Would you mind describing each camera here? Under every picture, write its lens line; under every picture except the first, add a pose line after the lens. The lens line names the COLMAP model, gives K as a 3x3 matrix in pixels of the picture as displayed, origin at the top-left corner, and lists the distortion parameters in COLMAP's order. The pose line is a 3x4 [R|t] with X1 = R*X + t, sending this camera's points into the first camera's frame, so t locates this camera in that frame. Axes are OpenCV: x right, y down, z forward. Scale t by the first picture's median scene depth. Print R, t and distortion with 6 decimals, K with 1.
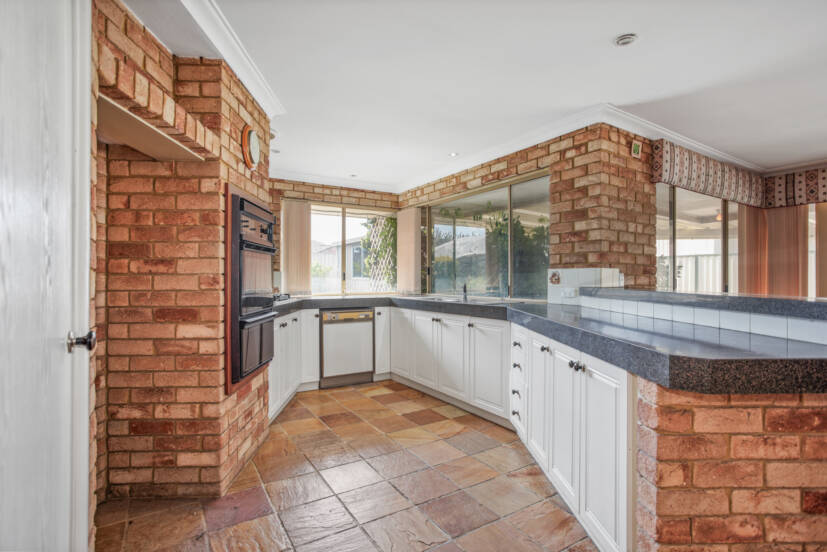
lens RADIAL K [[402.5, 0, 415.9], [0, 402.5, 276.3], [0, 0, 1]] dist [-0.040610, 0.024132]
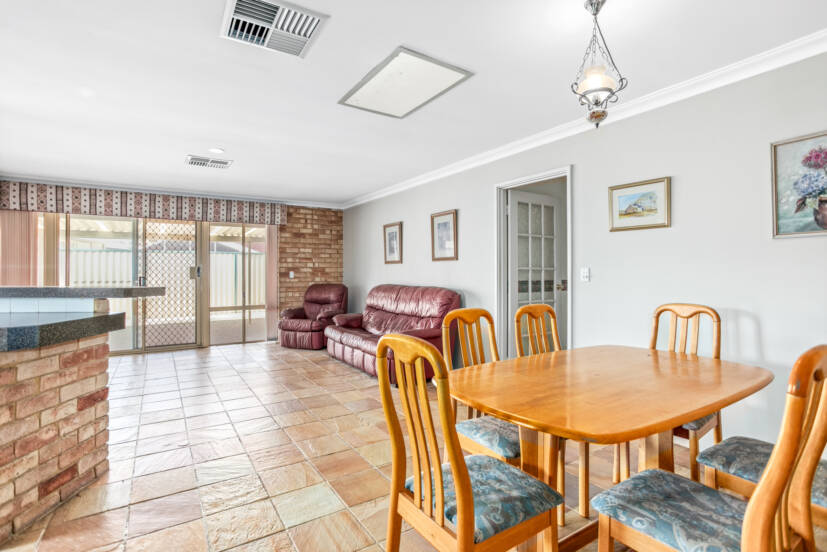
lens RADIAL K [[402.5, 0, 406.9], [0, 402.5, 264.8], [0, 0, 1]] dist [-0.040610, 0.024132]
pose [[-0.003899, 0.014029, 0.999894, -0.298645], [-0.000333, 0.999902, -0.014031, -0.004071], [-0.999992, -0.000388, -0.003894, -0.163508]]
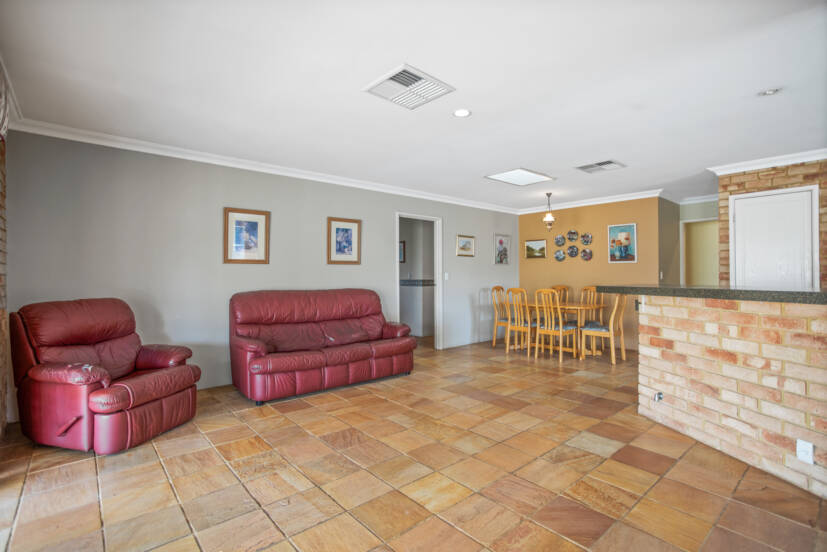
lens RADIAL K [[402.5, 0, 420.5], [0, 402.5, 272.4], [0, 0, 1]] dist [-0.040610, 0.024132]
pose [[-0.985046, -0.004315, -0.172235, 1.256371], [-0.002870, 0.999959, -0.008636, 0.005559], [0.172265, -0.008013, -0.985018, 1.398503]]
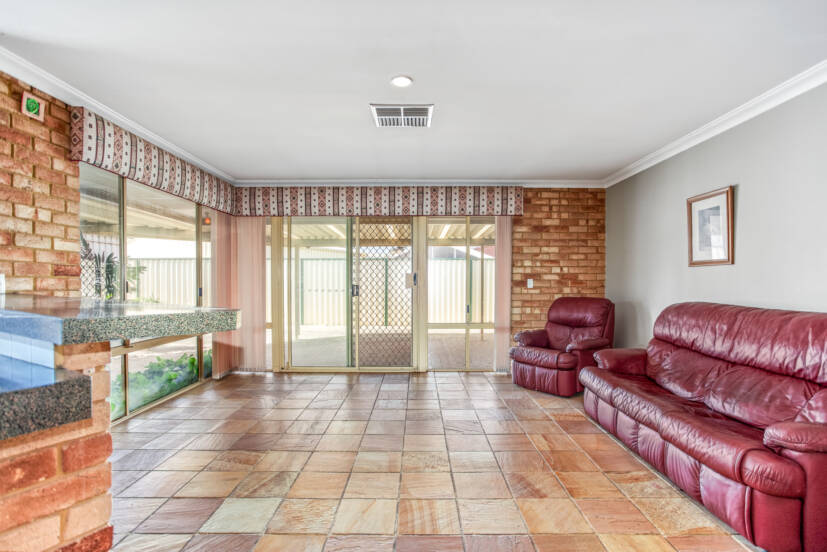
lens RADIAL K [[402.5, 0, 412.7], [0, 402.5, 290.6], [0, 0, 1]] dist [-0.040610, 0.024132]
pose [[0.539641, -0.024986, 0.841524, 0.319623], [-0.002284, 0.999512, 0.031141, -0.000880], [-0.841892, -0.018727, 0.539321, -0.006491]]
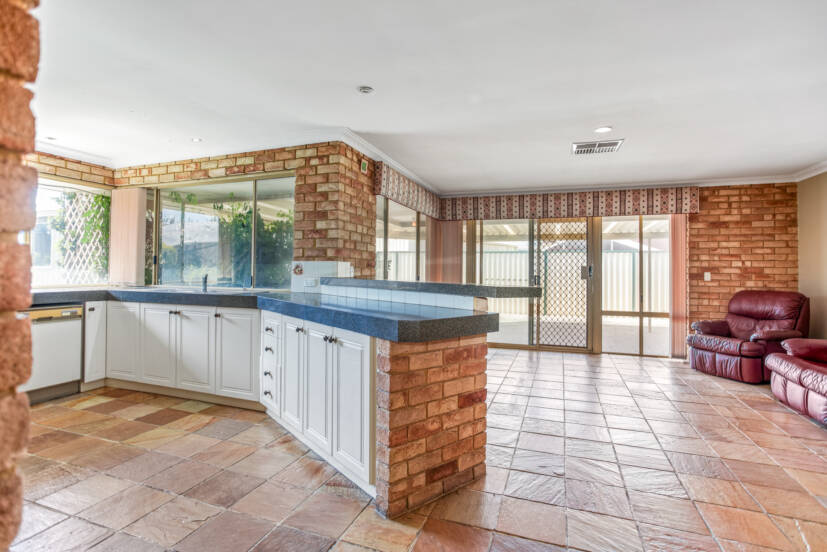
lens RADIAL K [[402.5, 0, 413.1], [0, 402.5, 263.9], [0, 0, 1]] dist [-0.040610, 0.024132]
pose [[0.789242, 0.015180, 0.613894, -0.100429], [-0.011126, 0.999884, -0.010420, -0.002595], [-0.613981, 0.001394, 0.789320, -0.097067]]
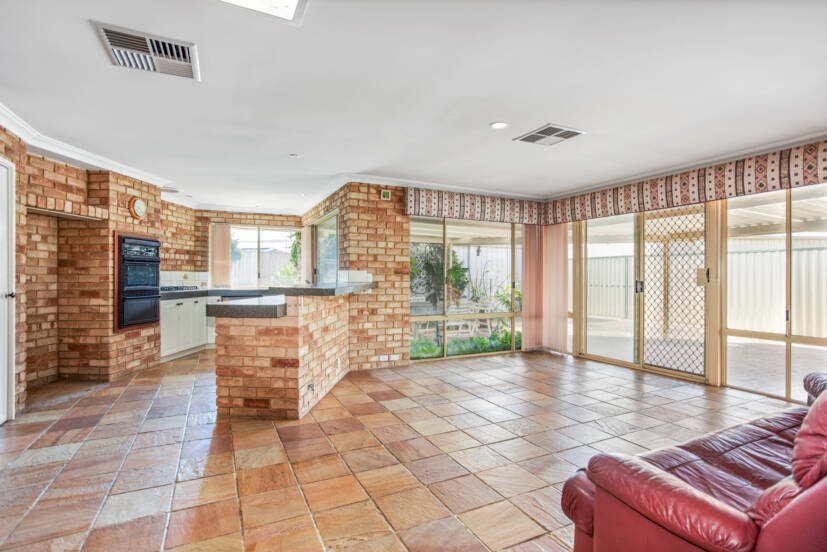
lens RADIAL K [[402.5, 0, 430.0], [0, 402.5, 275.2], [0, 0, 1]] dist [-0.040610, 0.024132]
pose [[0.996518, -0.001567, -0.083358, 0.902818], [0.001980, 0.999986, 0.004872, -0.006312], [0.083349, -0.005020, 0.996508, -0.616842]]
